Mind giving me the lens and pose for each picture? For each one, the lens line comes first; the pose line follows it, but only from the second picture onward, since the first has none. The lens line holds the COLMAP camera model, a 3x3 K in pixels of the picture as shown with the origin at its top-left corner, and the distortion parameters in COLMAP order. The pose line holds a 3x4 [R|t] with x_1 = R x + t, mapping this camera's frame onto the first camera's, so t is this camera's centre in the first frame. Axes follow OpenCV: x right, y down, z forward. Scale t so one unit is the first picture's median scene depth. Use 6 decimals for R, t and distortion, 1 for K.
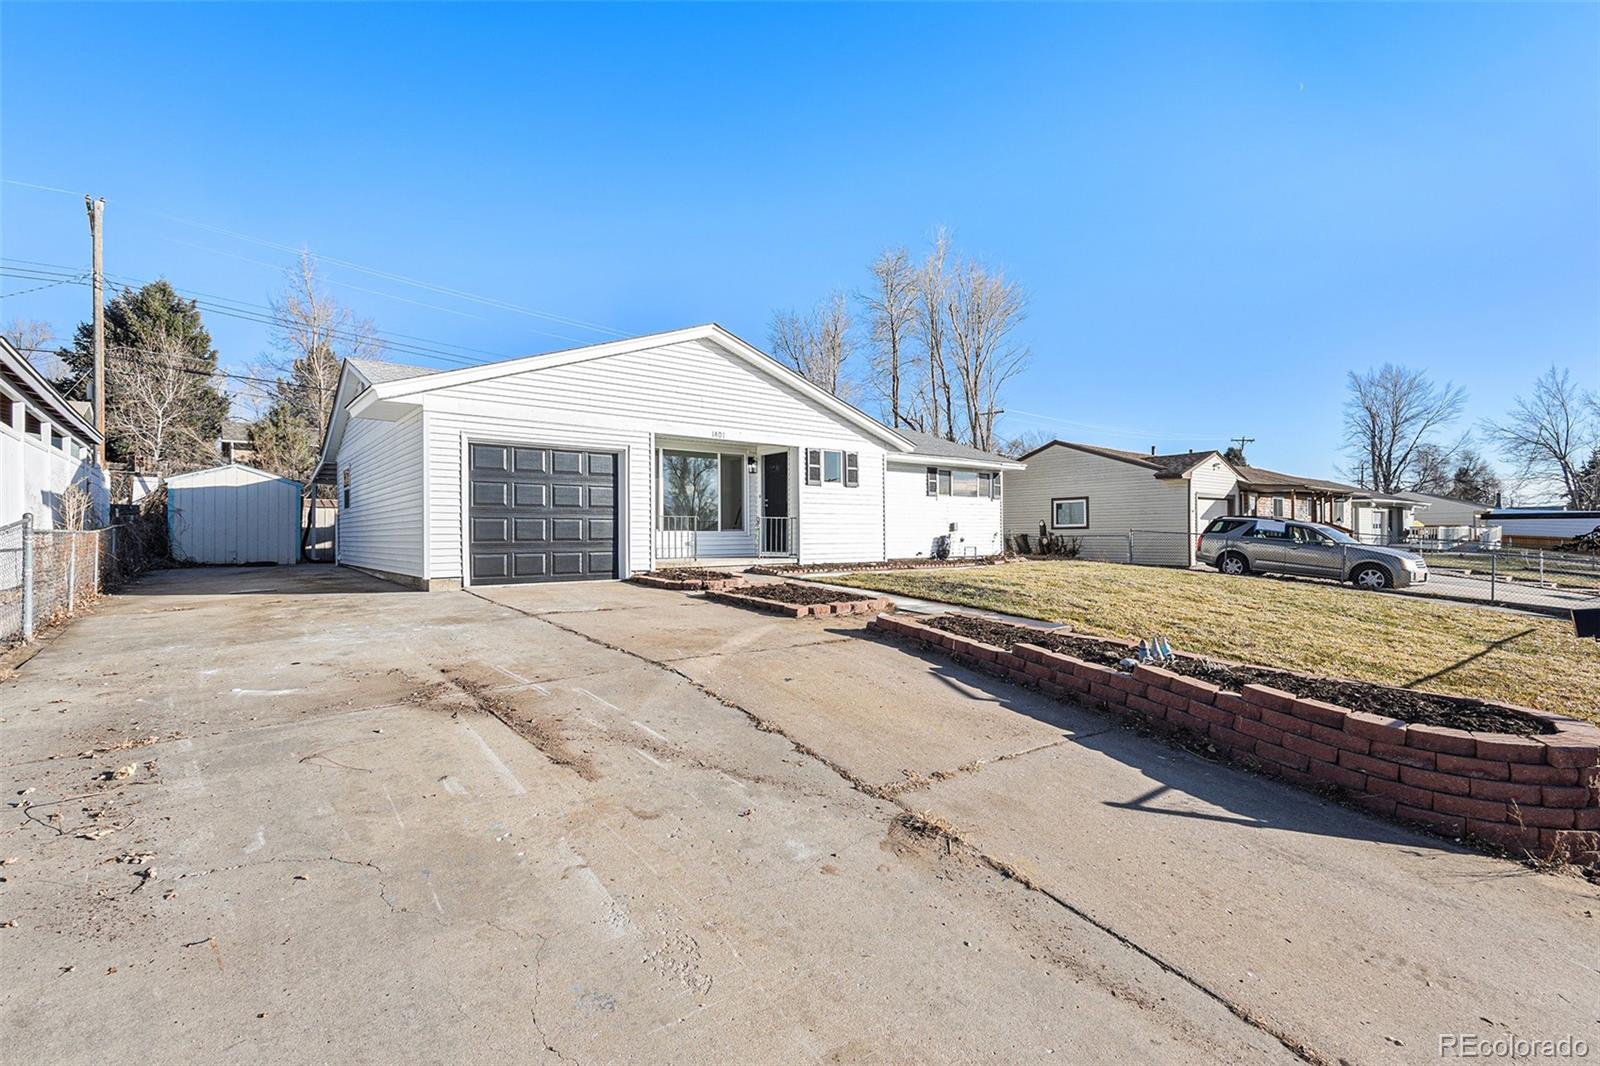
lens RADIAL K [[750.5, 0, 791.7], [0, 750.5, 535.8], [0, 0, 1]] dist [0.013760, -0.000525]
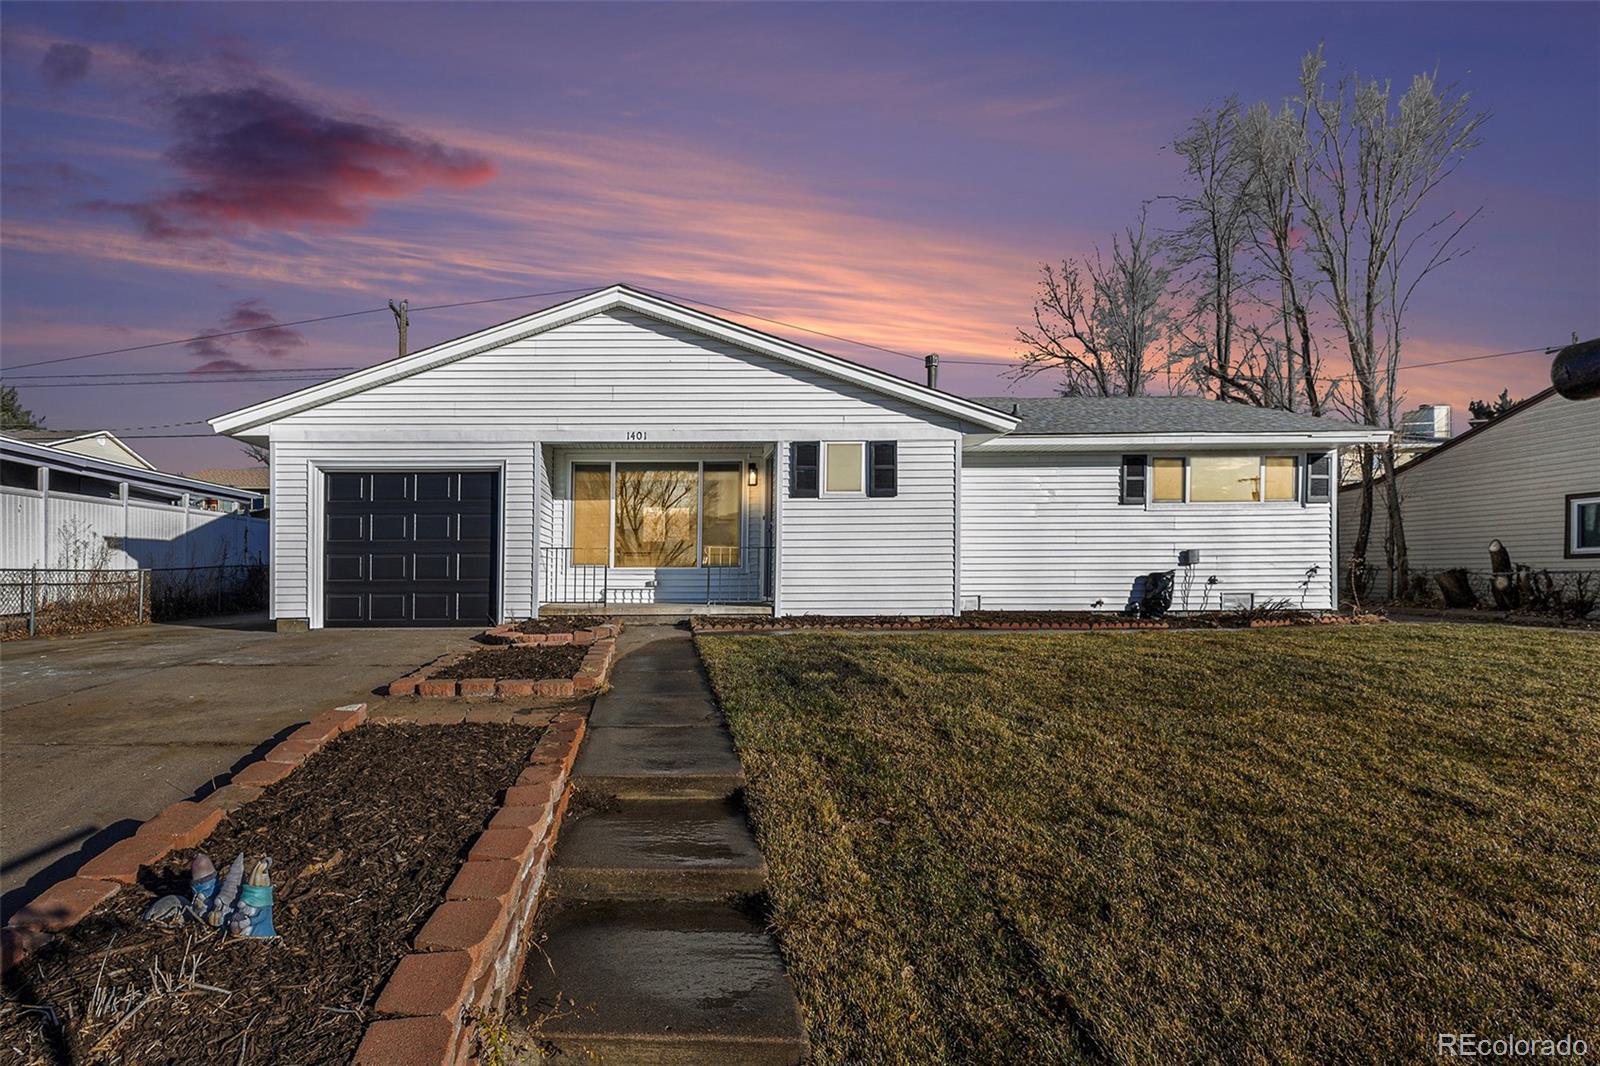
lens RADIAL K [[750.5, 0, 831.0], [0, 750.5, 566.6], [0, 0, 1]] dist [0.013760, -0.000525]
pose [[0.772376, 0.001296, -0.635164, 0.430603], [0.000913, 0.999995, 0.003151, -0.007880], [0.635165, -0.003014, 0.772371, 0.464457]]
